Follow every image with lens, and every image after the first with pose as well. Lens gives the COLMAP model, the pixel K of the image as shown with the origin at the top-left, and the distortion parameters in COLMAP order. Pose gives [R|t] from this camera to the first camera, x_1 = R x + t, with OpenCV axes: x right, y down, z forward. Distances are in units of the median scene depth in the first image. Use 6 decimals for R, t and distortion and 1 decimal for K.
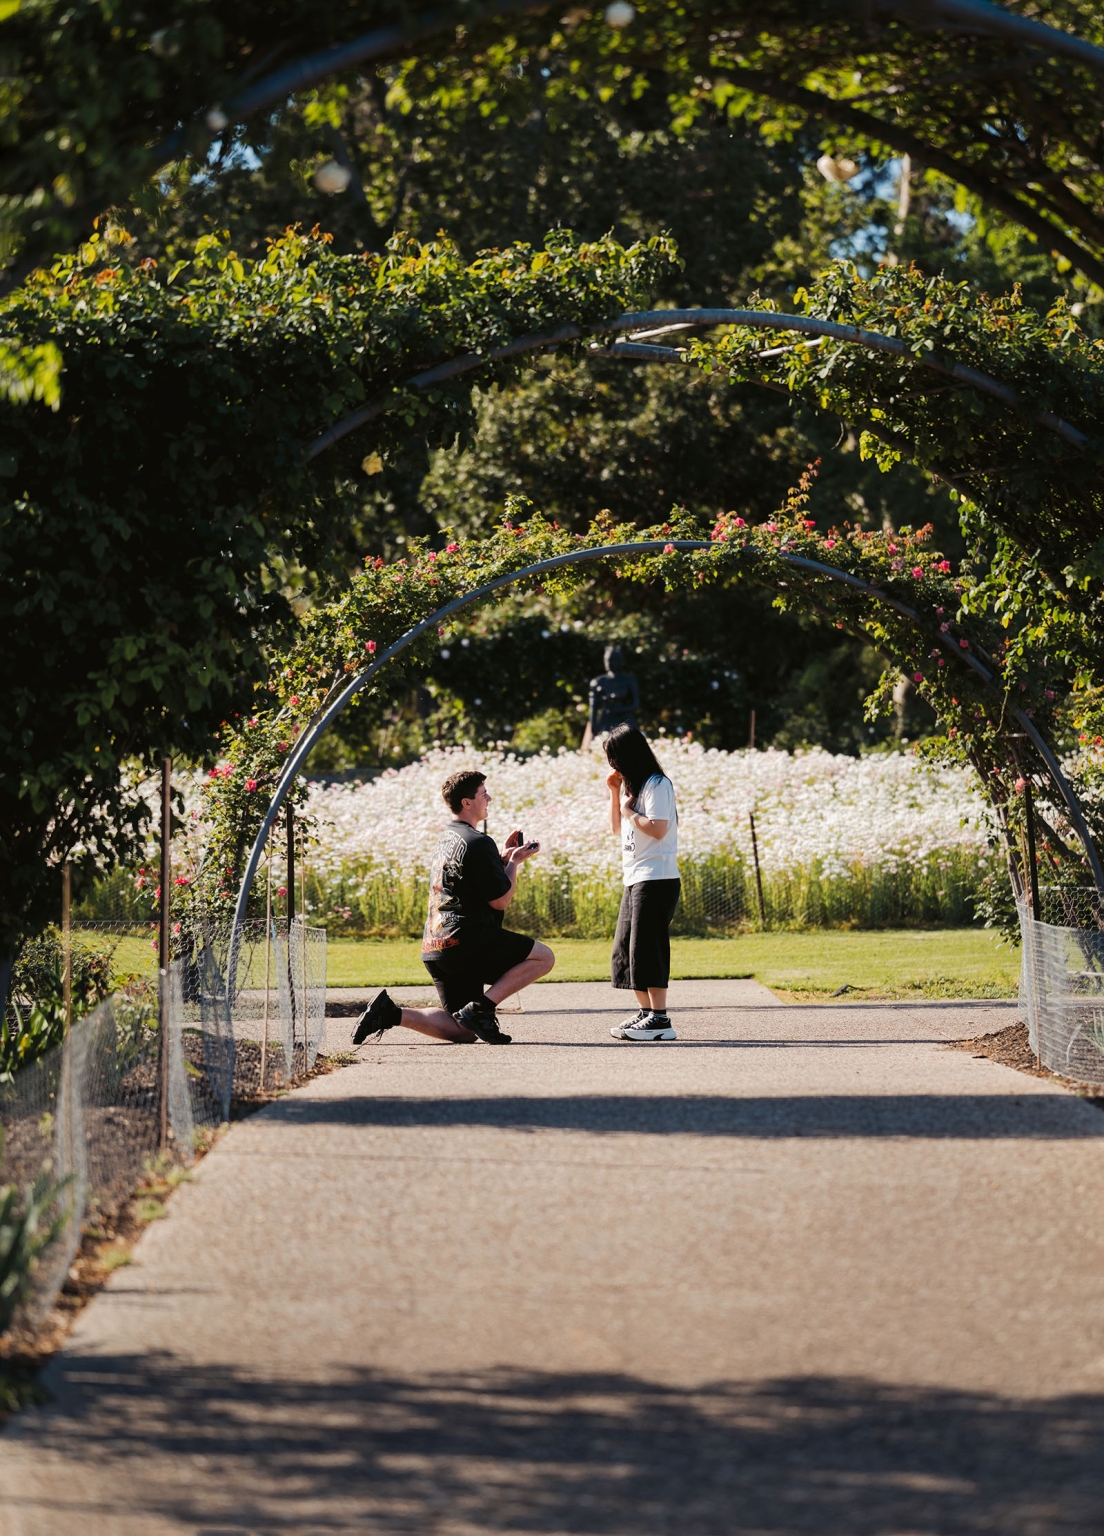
lens RADIAL K [[3719.0, 0, 552.0], [0, 3719.0, 768.0], [0, 0, 1]] dist [-0.039258, 0.035180]
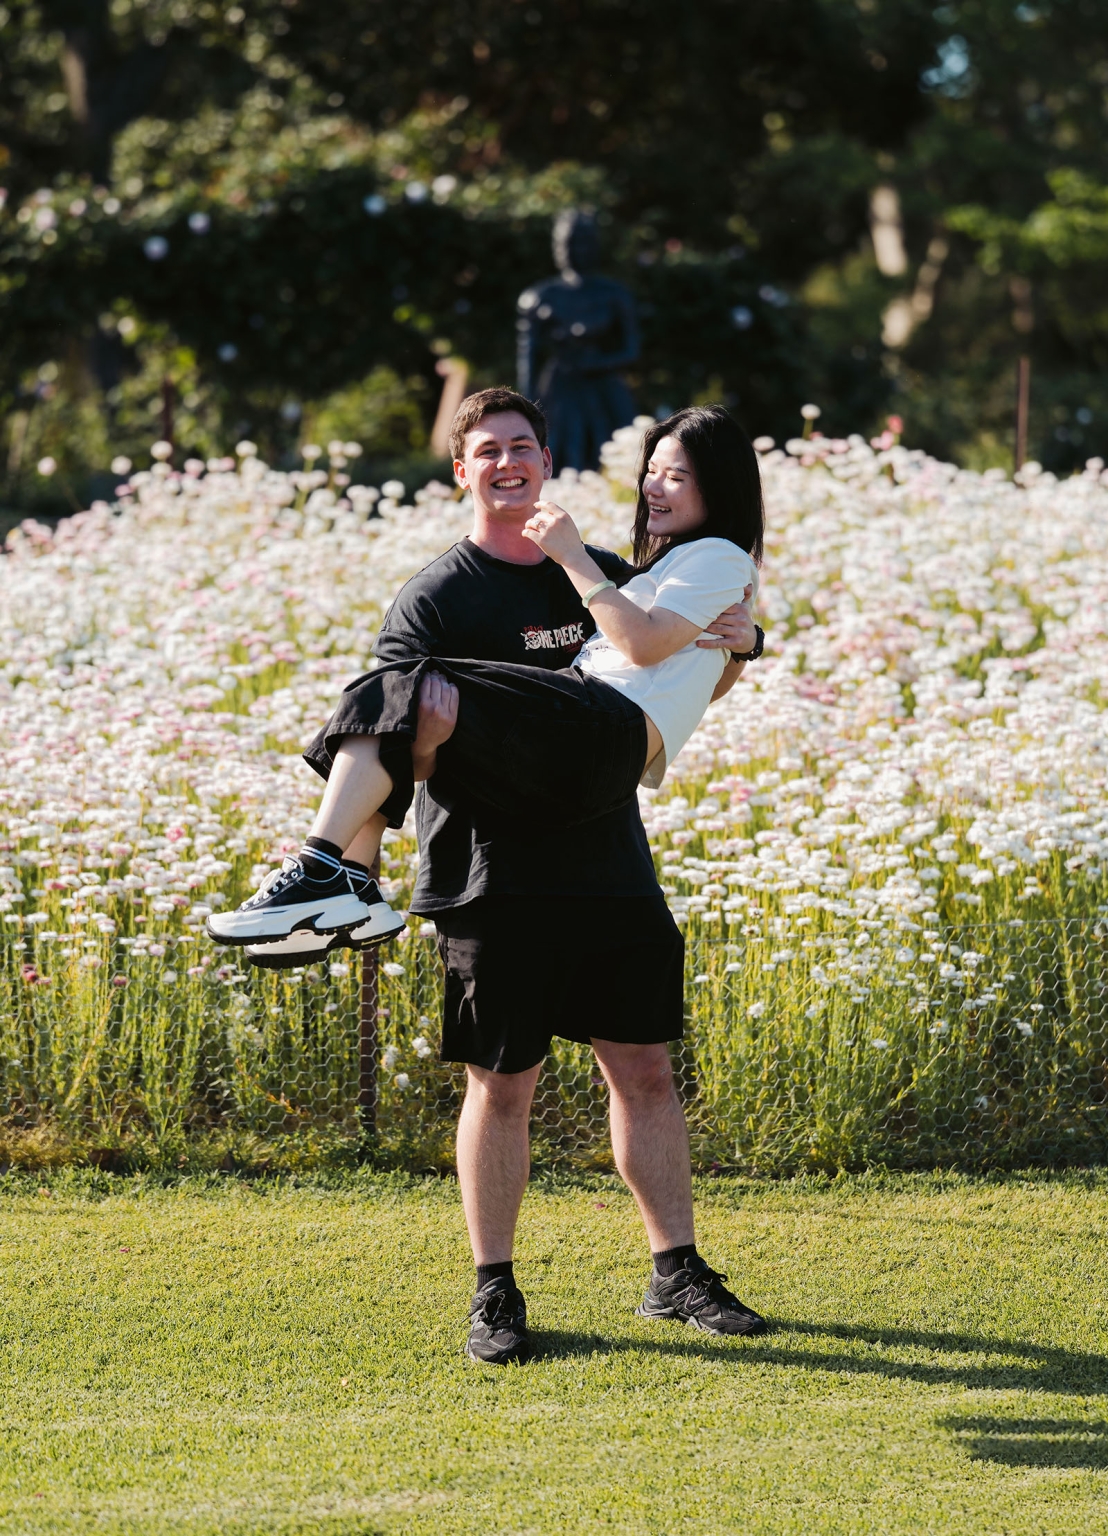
lens RADIAL K [[3719.0, 0, 554.0], [0, 3719.0, 768.0], [0, 0, 1]] dist [-0.039258, 0.035180]
pose [[0.995892, -0.007719, 0.090218, -0.029723], [0.000205, 0.996550, 0.082998, -0.006621], [-0.090547, -0.082638, 0.992458, 0.739464]]
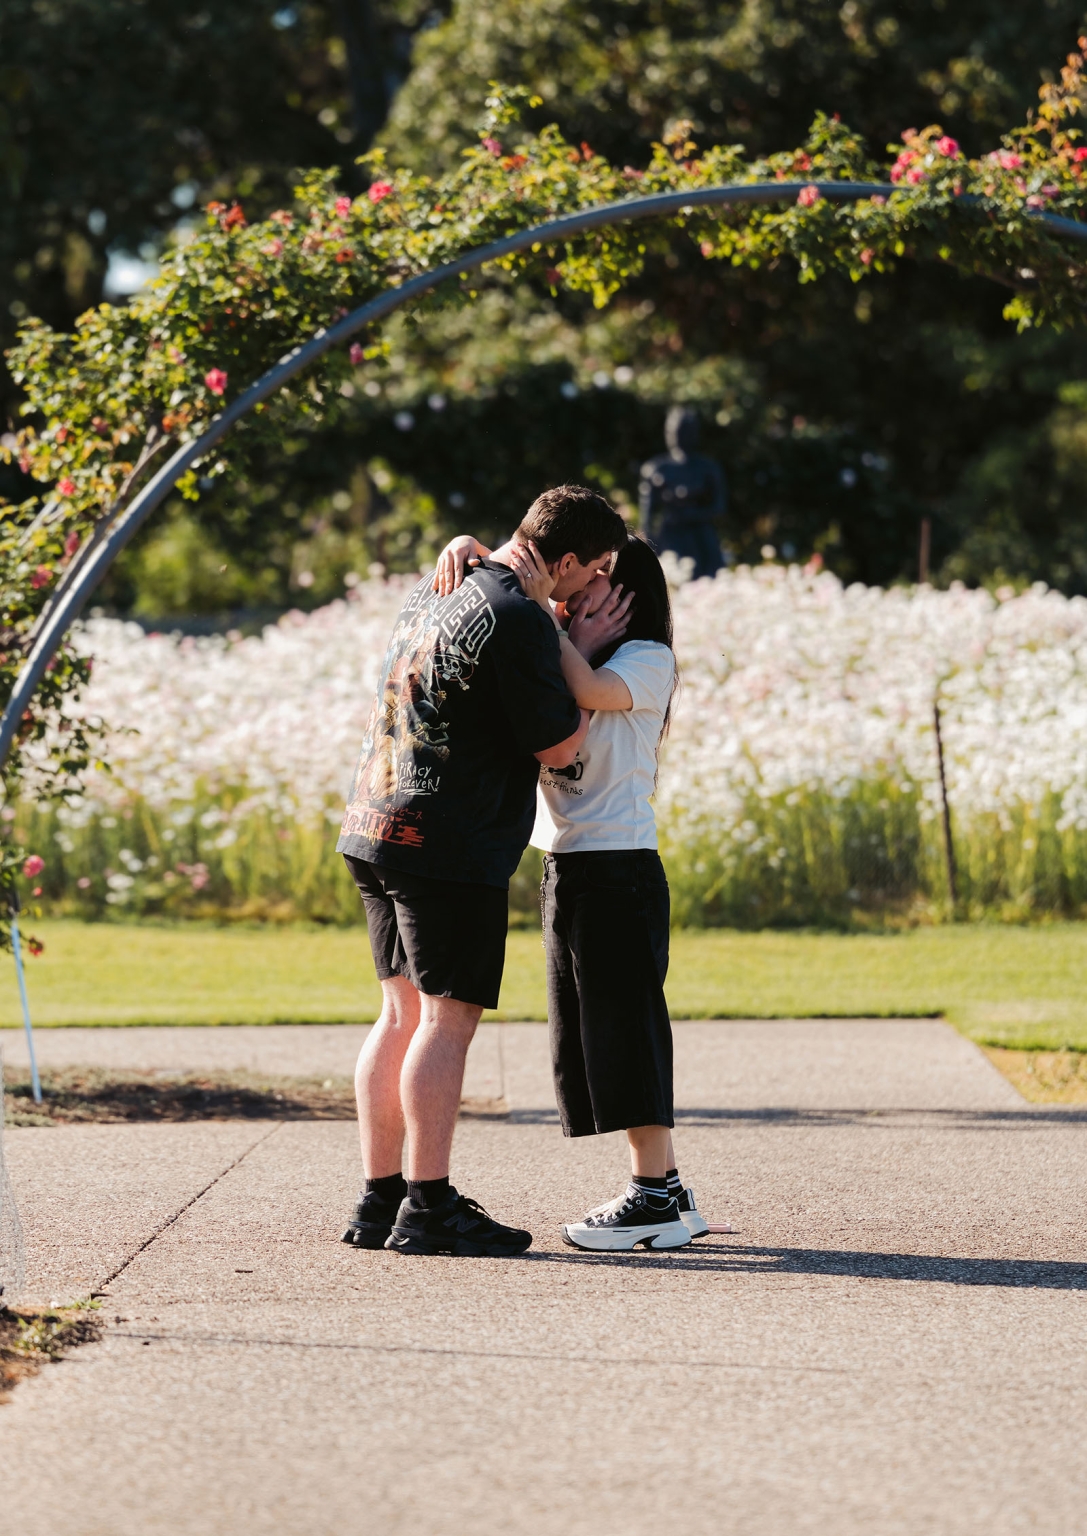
lens RADIAL K [[4822.7, 0, 543.5], [0, 4822.7, 768.0], [0, 0, 1]] dist [-0.020977, 0.534222]
pose [[0.999876, 0.013782, -0.007557, 0.001133], [-0.013500, 0.999254, 0.036171, -0.003825], [0.008050, -0.036065, 0.999317, 0.290404]]
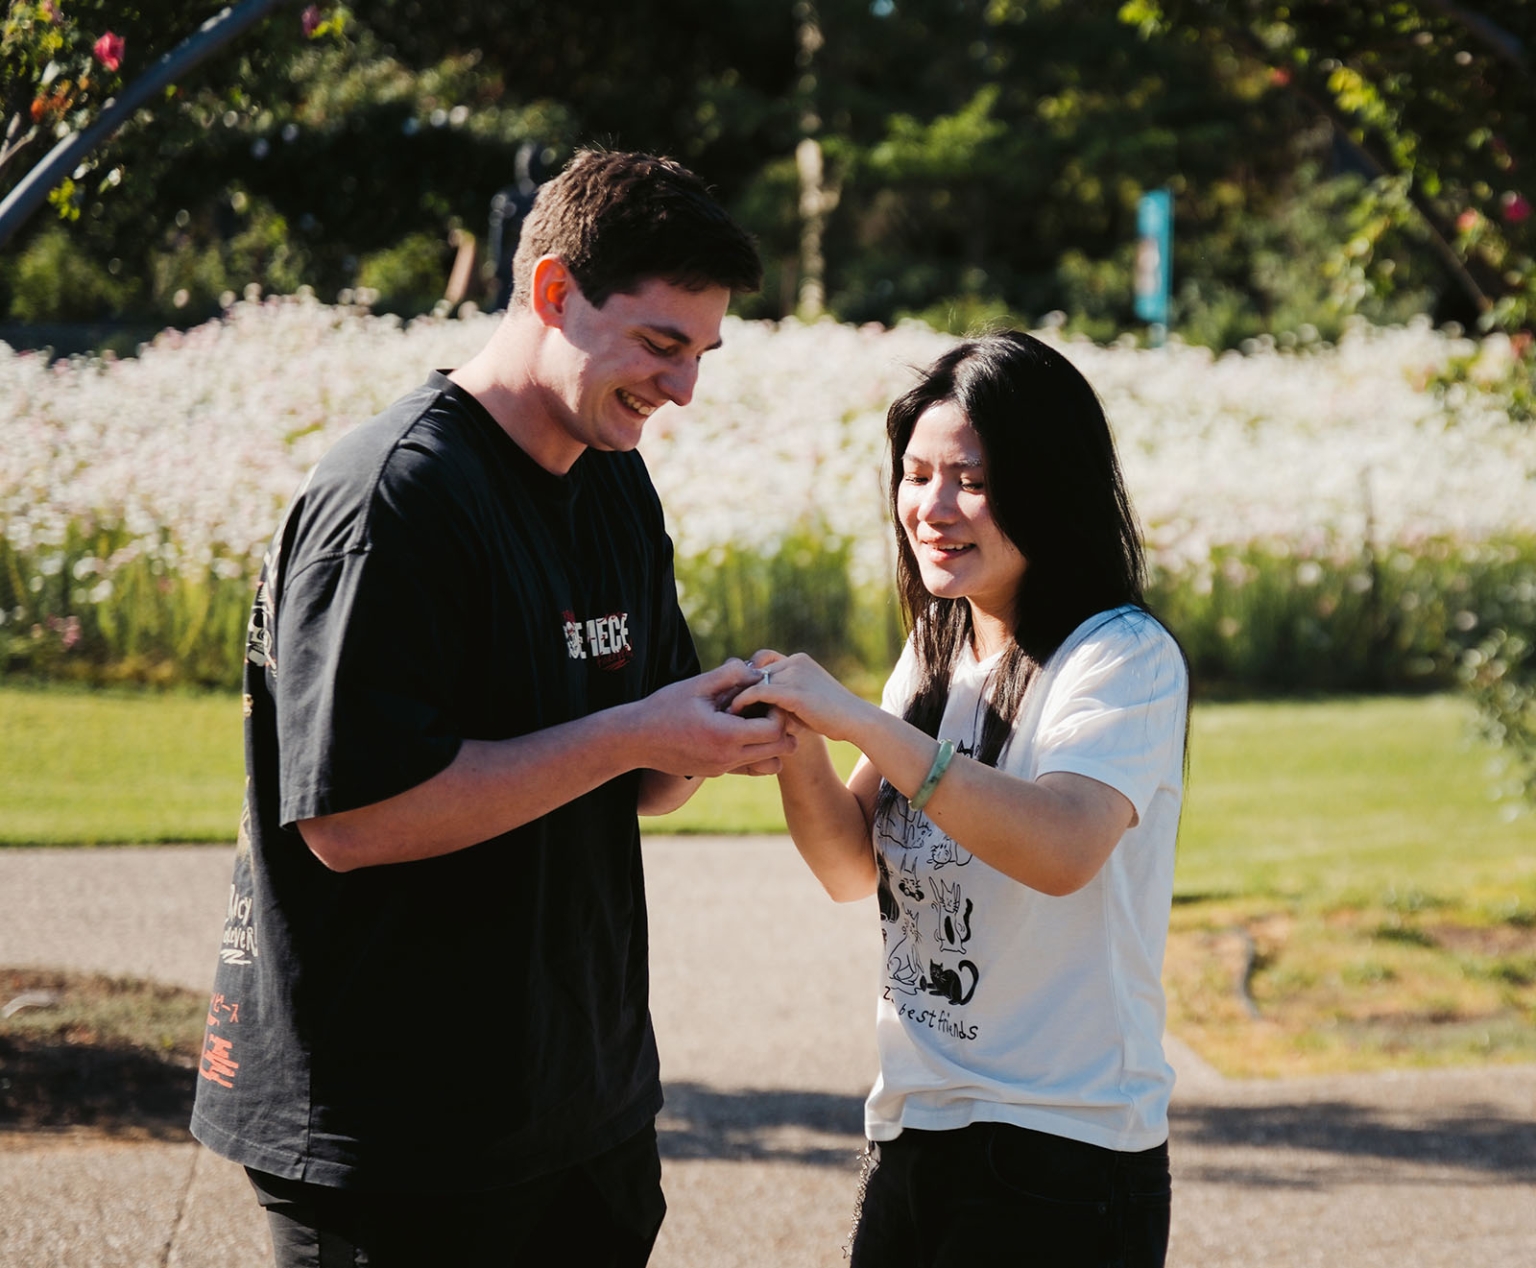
lens RADIAL K [[3105.7, 0, 769.2], [0, 3105.7, 560.3], [0, 0, 1]] dist [0.032829, -0.171299]
pose [[0.988995, 0.028361, 0.145202, -0.023729], [-0.040834, 0.995658, 0.083654, -0.009942], [-0.142199, -0.088662, 0.985859, 0.585232]]
